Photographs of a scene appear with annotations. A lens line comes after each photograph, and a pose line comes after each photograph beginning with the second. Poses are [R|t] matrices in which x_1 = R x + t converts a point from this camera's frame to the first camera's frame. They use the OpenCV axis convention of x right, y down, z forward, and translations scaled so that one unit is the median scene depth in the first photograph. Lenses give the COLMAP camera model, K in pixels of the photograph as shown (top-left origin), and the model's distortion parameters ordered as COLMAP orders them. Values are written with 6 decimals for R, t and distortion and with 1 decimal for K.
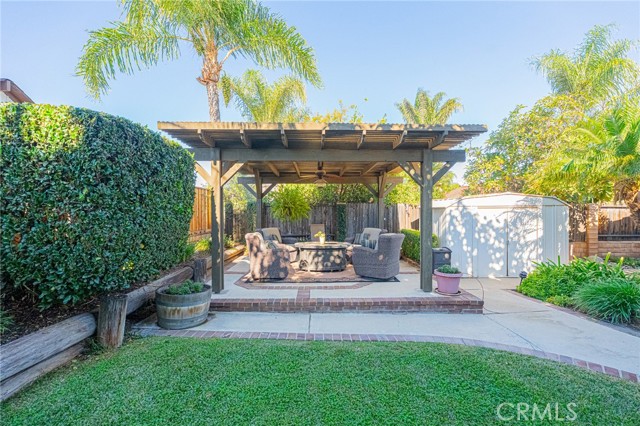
lens RADIAL K [[284.1, 0, 318.0], [0, 284.1, 215.8], [0, 0, 1]] dist [0.001451, -0.001052]
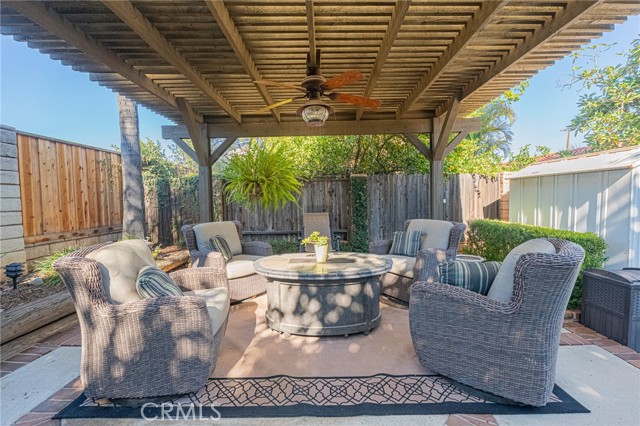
lens RADIAL K [[284.1, 0, 318.1], [0, 284.1, 210.2], [0, 0, 1]] dist [0.001451, -0.001052]
pose [[0.999376, -0.013823, -0.032495, 0.022930], [0.014540, 0.999654, 0.021910, 0.014594], [0.032181, -0.022369, 0.999232, 0.533990]]
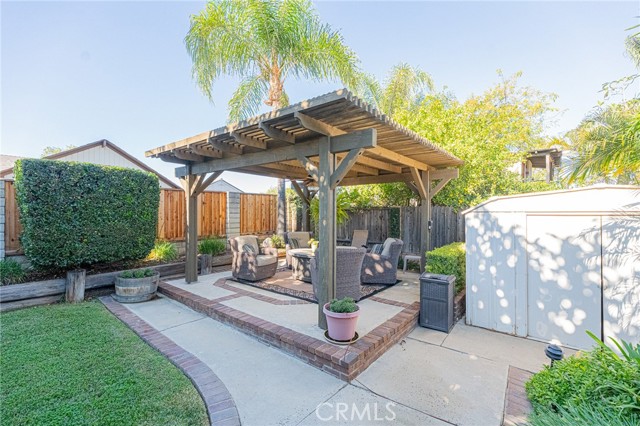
lens RADIAL K [[284.1, 0, 325.4], [0, 284.1, 214.6], [0, 0, 1]] dist [0.001451, -0.001052]
pose [[0.770504, 0.012290, -0.637317, 0.566399], [-0.015919, 0.999873, 0.000035, -0.020680], [0.637237, 0.010119, 0.770602, 0.278468]]
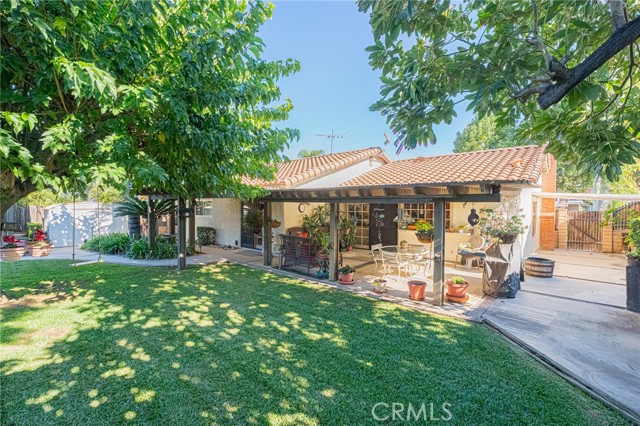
lens RADIAL K [[284.1, 0, 320.6], [0, 284.1, 215.5], [0, 0, 1]] dist [0.001451, -0.001052]
pose [[0.666197, -0.009354, 0.745717, 0.232450], [0.001810, 0.999939, 0.010926, -0.007814], [-0.745774, -0.005929, 0.666173, -1.384027]]
